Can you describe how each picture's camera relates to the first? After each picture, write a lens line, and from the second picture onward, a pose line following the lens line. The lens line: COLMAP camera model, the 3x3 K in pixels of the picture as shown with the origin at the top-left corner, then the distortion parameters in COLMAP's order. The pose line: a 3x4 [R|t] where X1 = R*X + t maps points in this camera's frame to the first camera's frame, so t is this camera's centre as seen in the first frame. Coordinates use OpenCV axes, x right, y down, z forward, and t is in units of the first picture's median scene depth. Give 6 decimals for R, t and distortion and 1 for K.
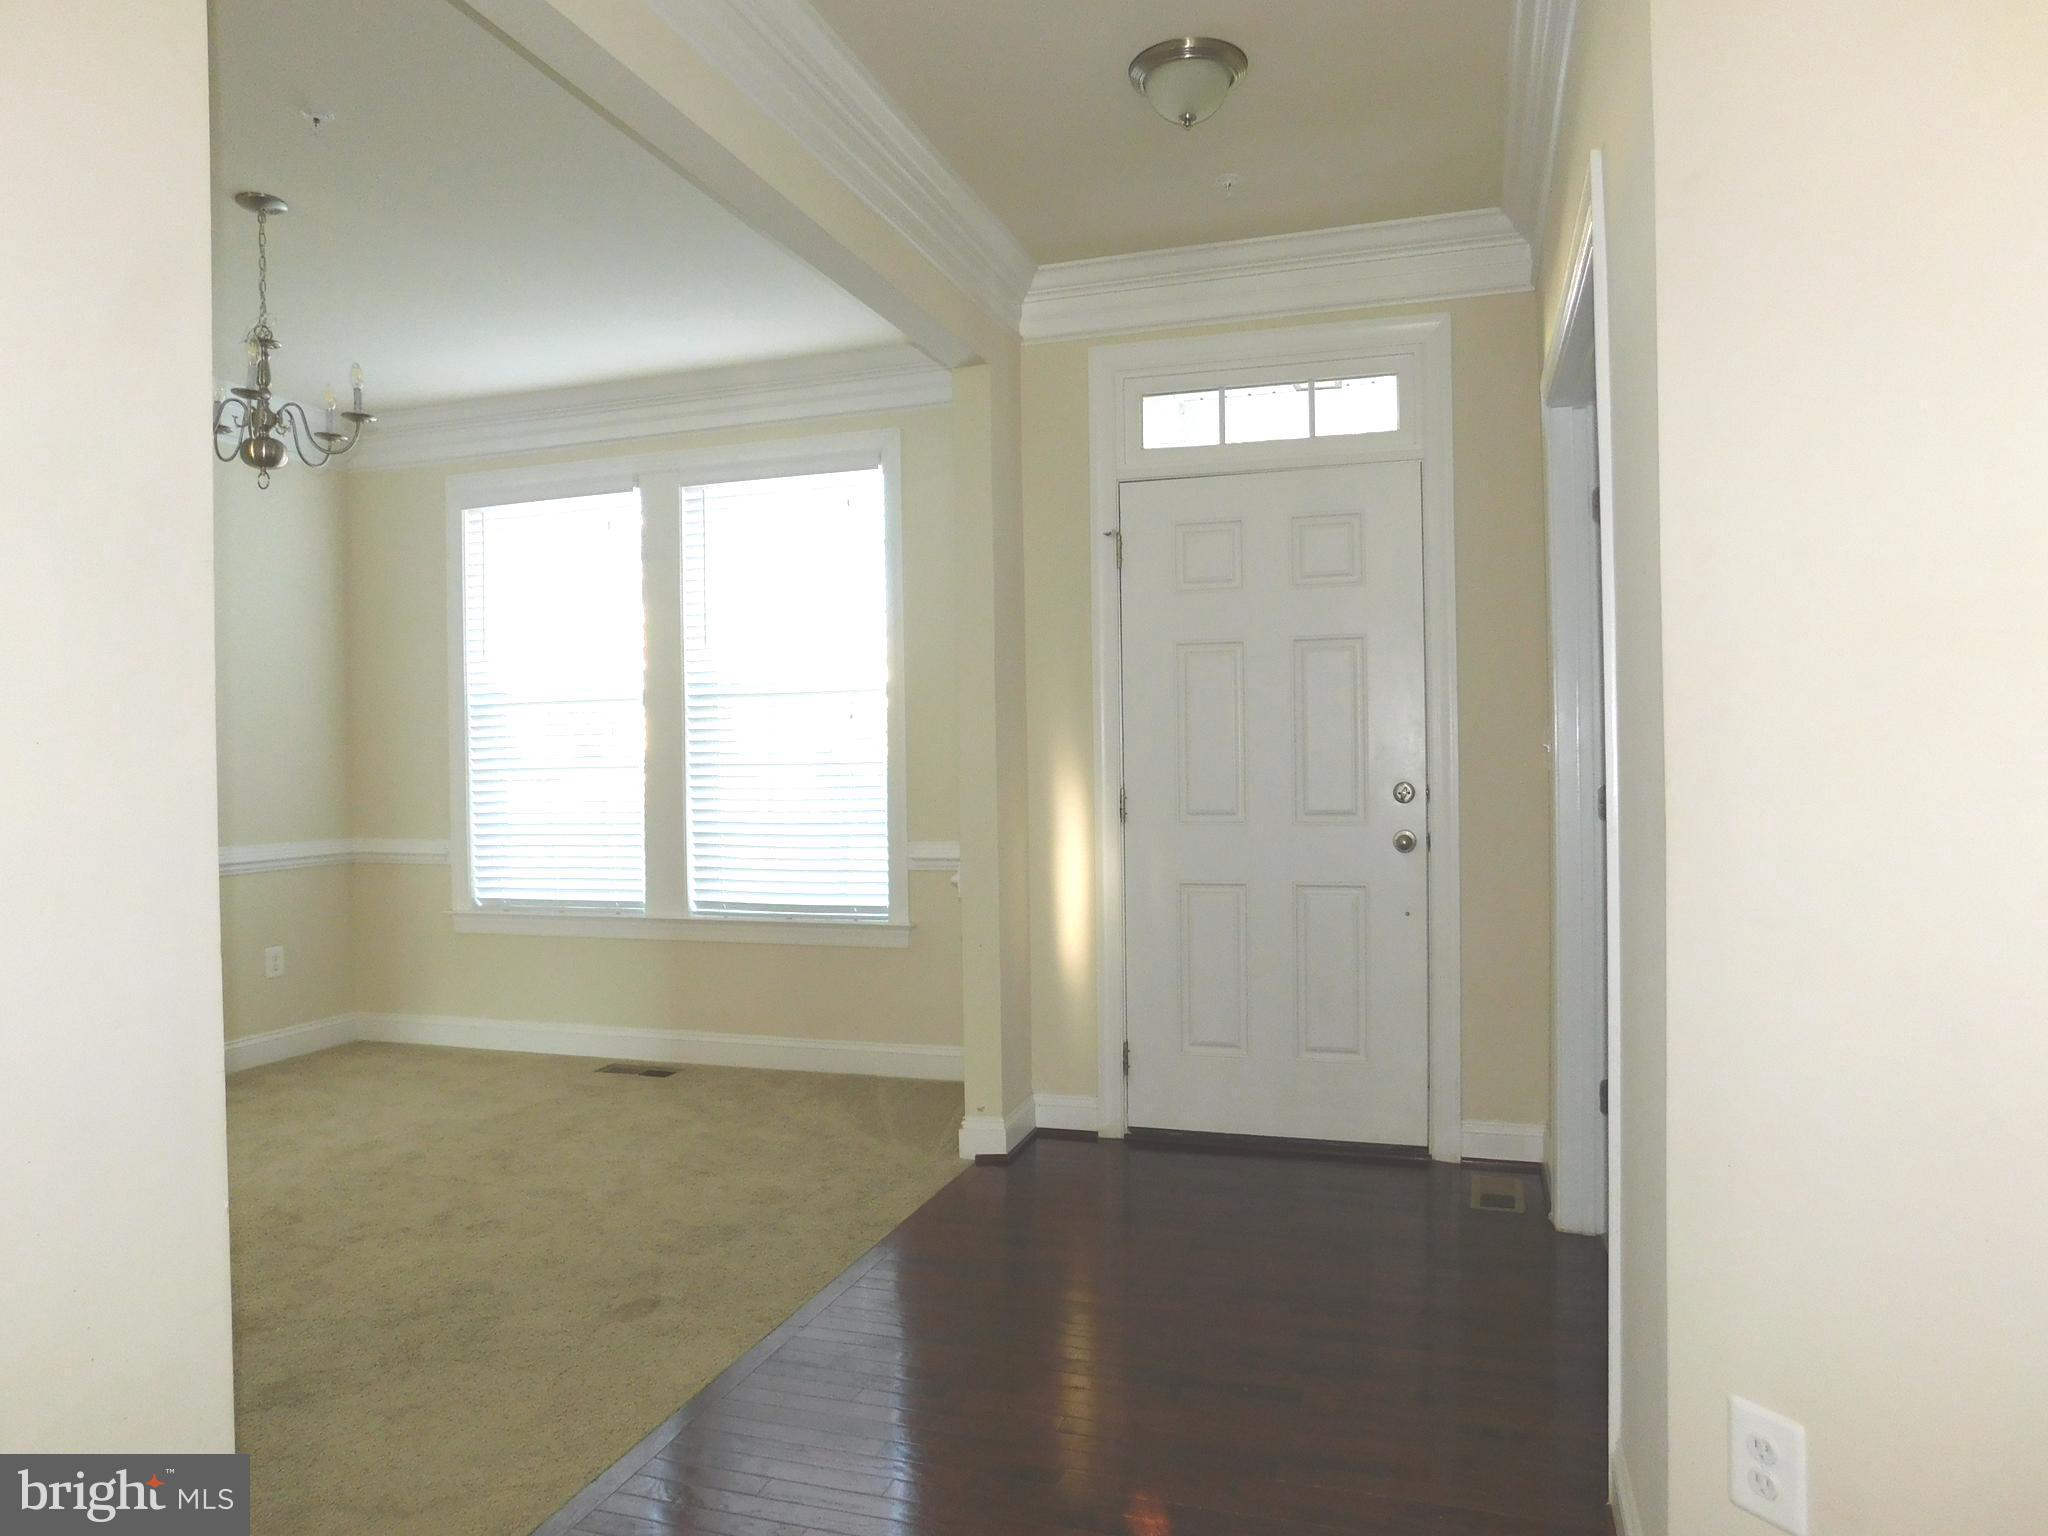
lens RADIAL K [[1350.9, 0, 1021.4], [0, 1350.9, 768.4], [0, 0, 1]] dist [-0.040758, 0.014060]
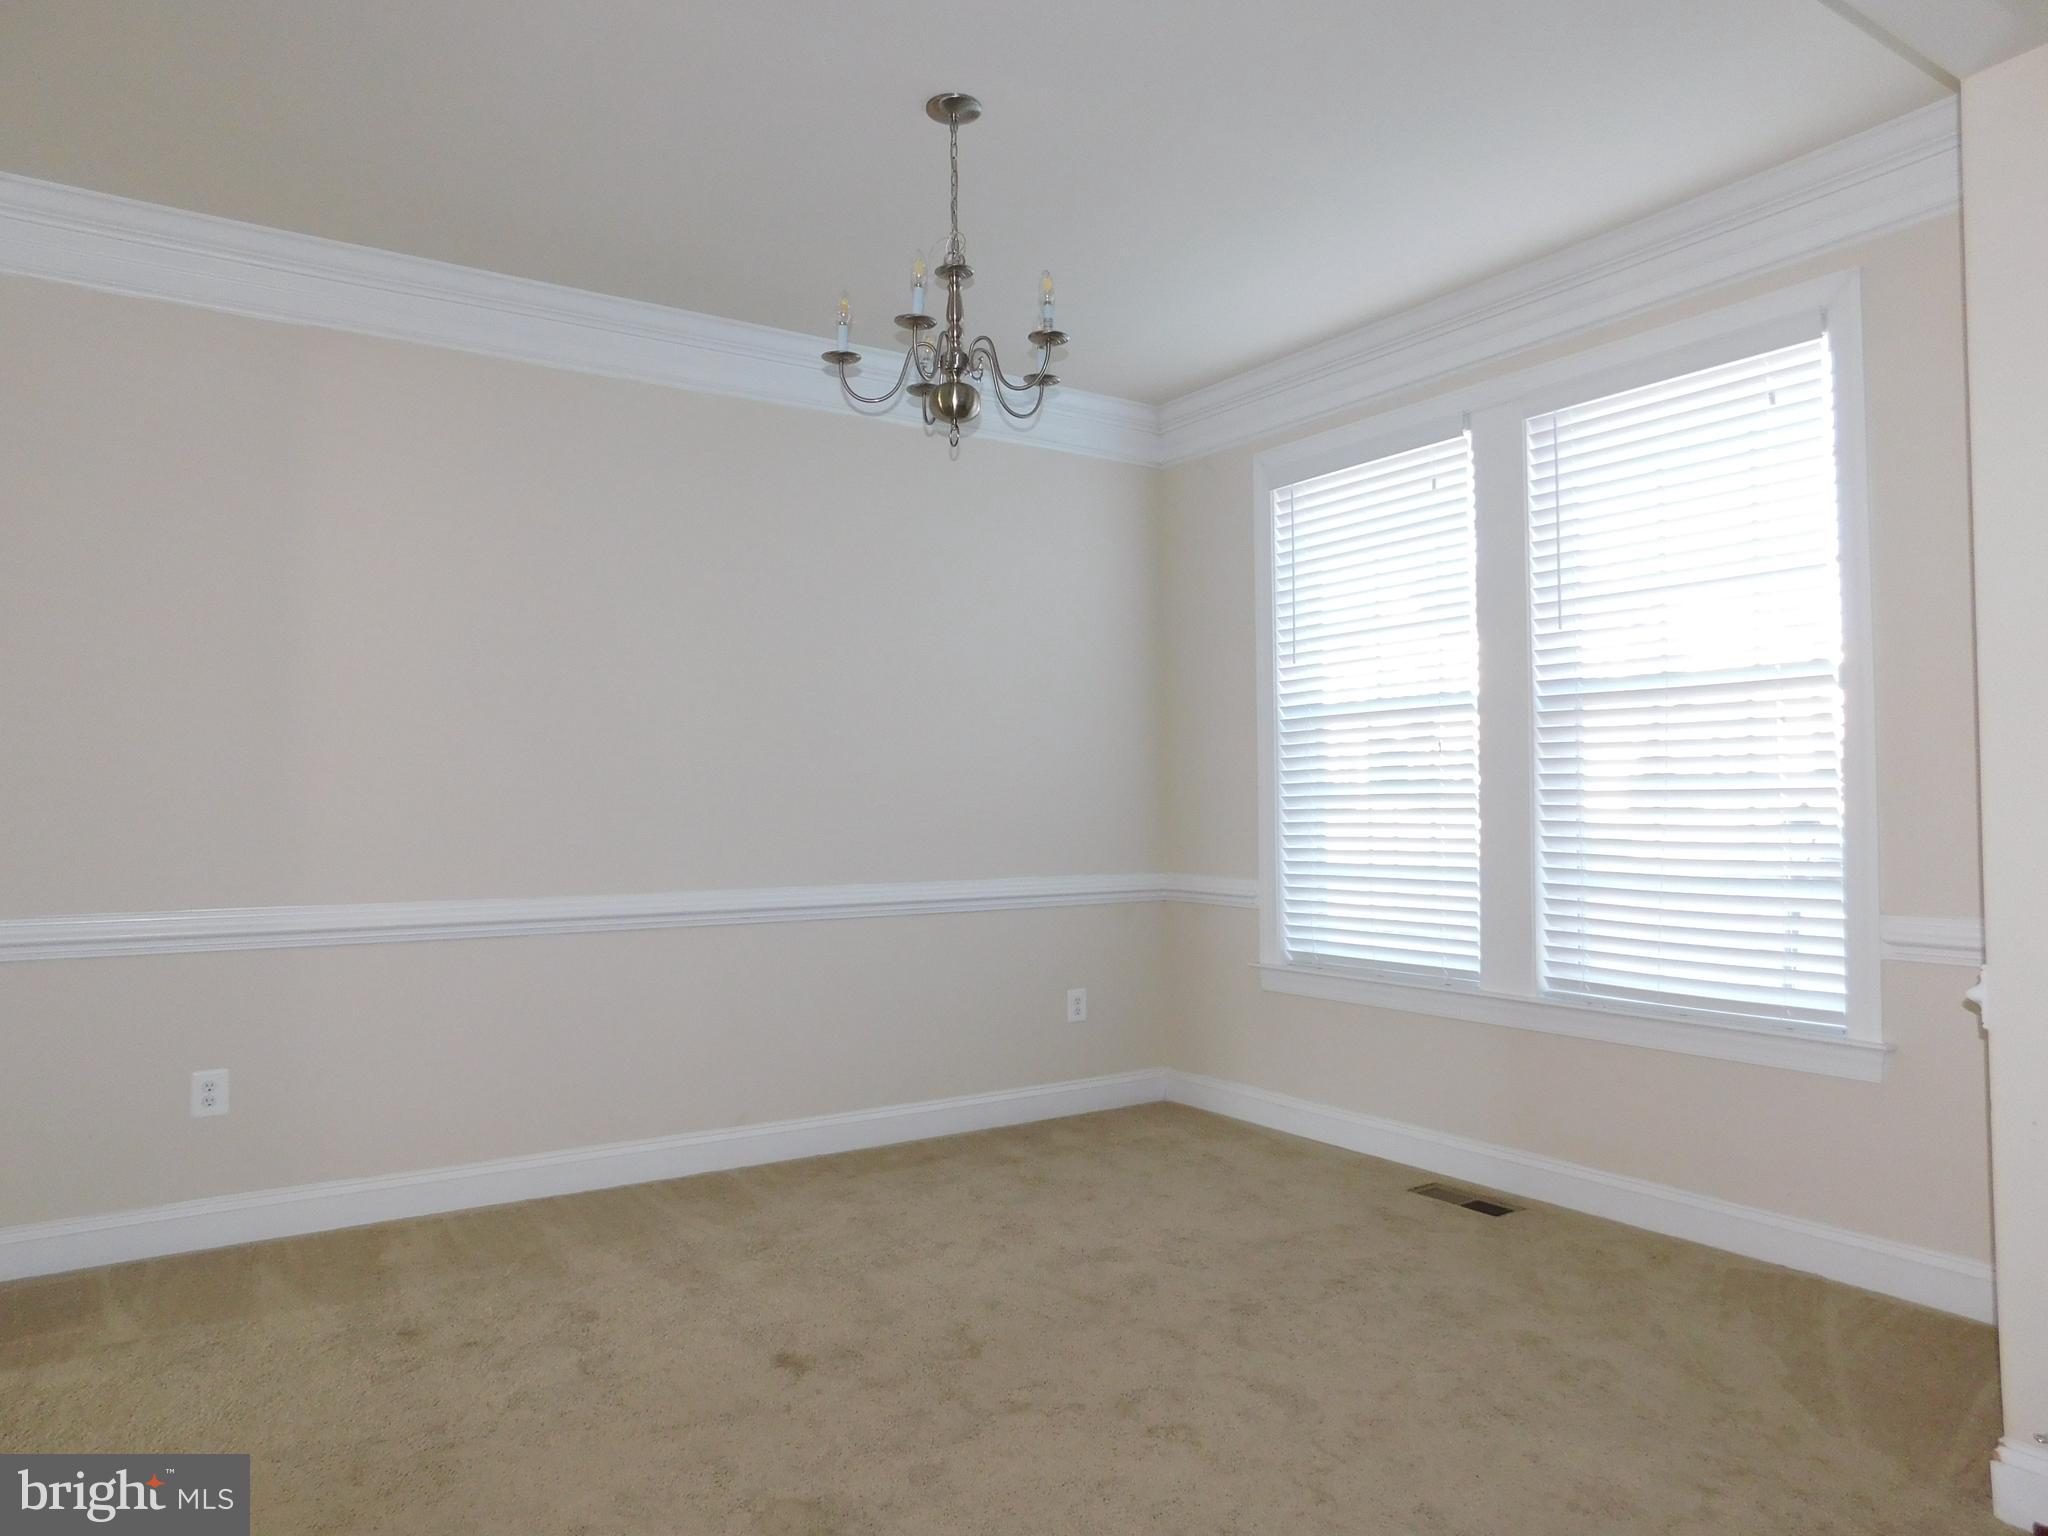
lens RADIAL K [[1350.9, 0, 1026.8], [0, 1350.9, 759.2], [0, 0, 1]] dist [-0.040758, 0.014060]
pose [[0.788957, -0.011263, -0.614345, -0.016420], [-0.011281, 0.999398, -0.032810, 0.007393], [0.614345, 0.032816, 0.788355, 0.260692]]
